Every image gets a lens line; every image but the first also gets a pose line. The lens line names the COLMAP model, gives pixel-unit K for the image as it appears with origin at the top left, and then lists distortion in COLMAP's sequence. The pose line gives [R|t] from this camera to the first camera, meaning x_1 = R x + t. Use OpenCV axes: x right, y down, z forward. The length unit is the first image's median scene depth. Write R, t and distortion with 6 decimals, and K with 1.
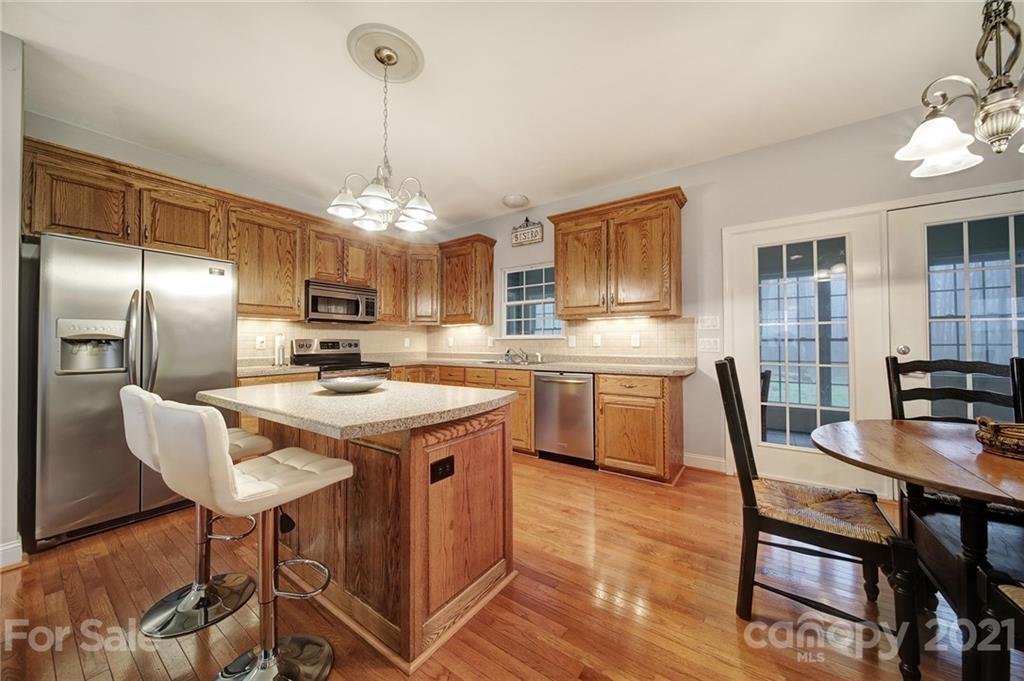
lens RADIAL K [[356.8, 0, 510.6], [0, 356.8, 337.0], [0, 0, 1]] dist [-0.000100, -0.001755]
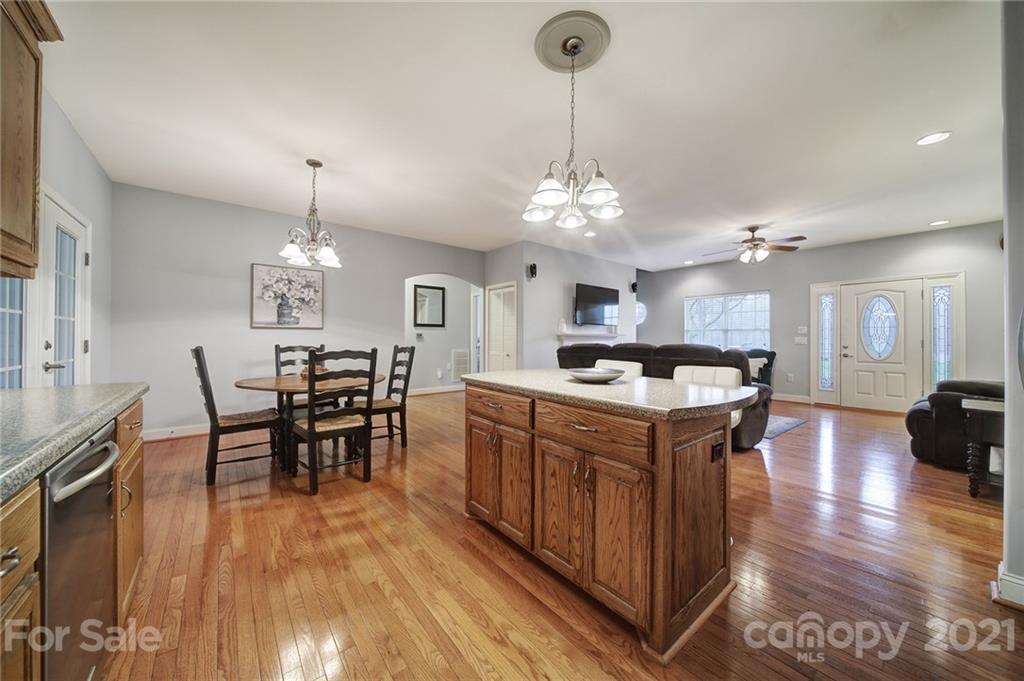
lens RADIAL K [[356.8, 0, 510.6], [0, 356.8, 336.5], [0, 0, 1]] dist [-0.000100, -0.001755]
pose [[-0.963611, 0.001560, 0.267302, -0.275532], [-0.004006, 0.999786, -0.020273, 0.021113], [-0.267277, -0.020606, -0.963399, 1.227697]]
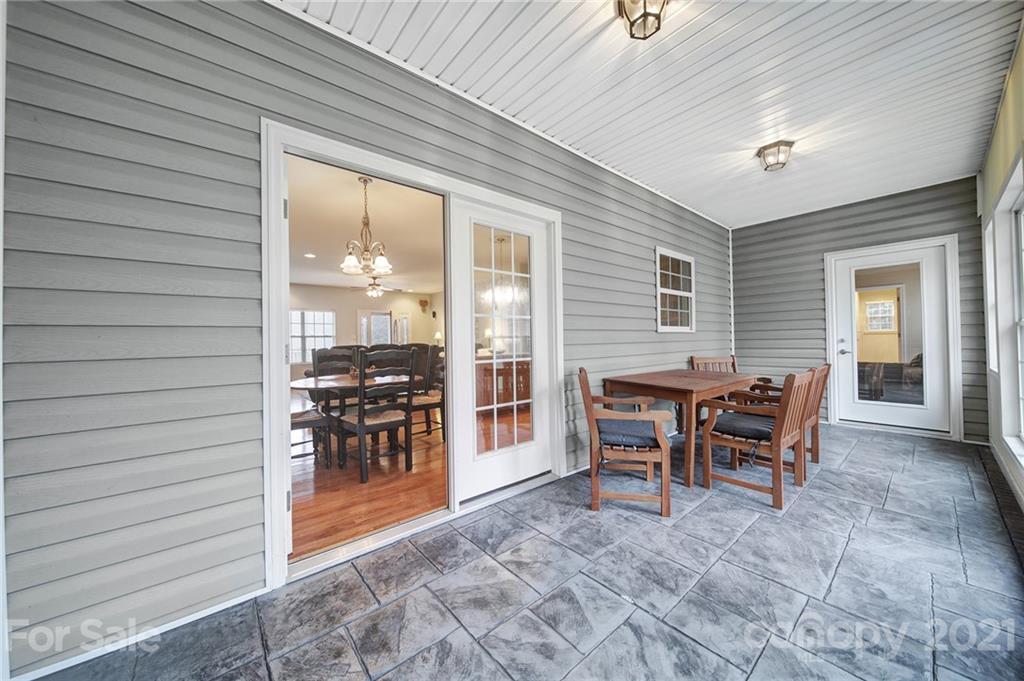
lens RADIAL K [[356.8, 0, 509.8], [0, 356.8, 337.7], [0, 0, 1]] dist [-0.000100, -0.001755]
pose [[-0.251900, 0.001558, -0.967752, 1.508921], [0.032229, 0.999458, -0.006780, 0.015190], [0.967217, -0.032898, -0.251813, 1.094018]]
